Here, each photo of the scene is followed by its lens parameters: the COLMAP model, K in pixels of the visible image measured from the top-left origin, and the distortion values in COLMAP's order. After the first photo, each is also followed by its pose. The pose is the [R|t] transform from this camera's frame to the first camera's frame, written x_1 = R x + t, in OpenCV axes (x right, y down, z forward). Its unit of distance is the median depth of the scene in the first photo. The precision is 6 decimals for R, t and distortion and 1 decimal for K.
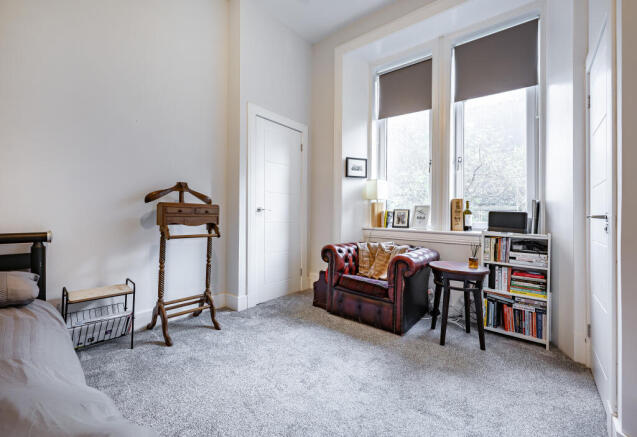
lens RADIAL K [[258.8, 0, 318.5], [0, 258.8, 218.5], [0, 0, 1]] dist [0.002160, 0.000159]
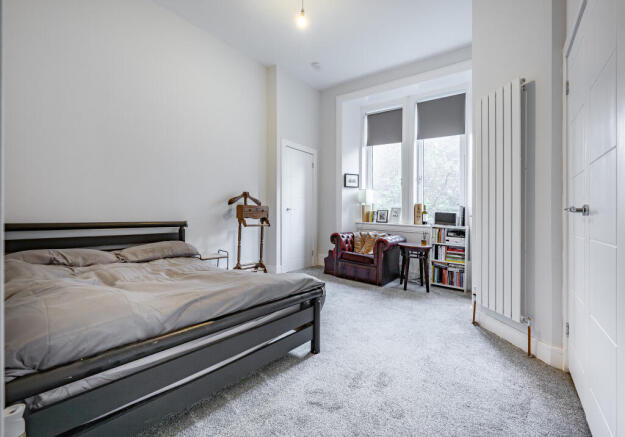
lens RADIAL K [[260.0, 0, 313.6], [0, 260.0, 206.5], [0, 0, 1]] dist [-0.000125, 0.000150]
pose [[0.999148, 0.012106, 0.039468, -0.170083], [-0.010662, 0.999273, -0.036605, 0.005134], [-0.039882, 0.036153, 0.998550, -0.605639]]
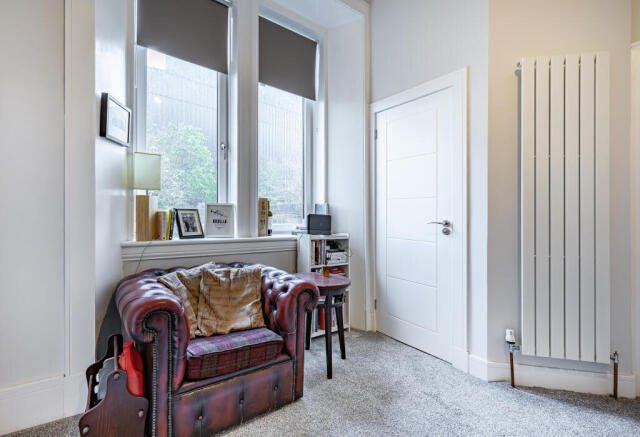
lens RADIAL K [[277.3, 0, 318.8], [0, 277.3, 215.7], [0, 0, 1]] dist [-0.000237, -0.000019]
pose [[0.288987, -0.009900, 0.957282, -0.325301], [0.004225, 0.999950, 0.009066, -0.031909], [-0.957324, 0.001424, 0.289014, 0.673013]]
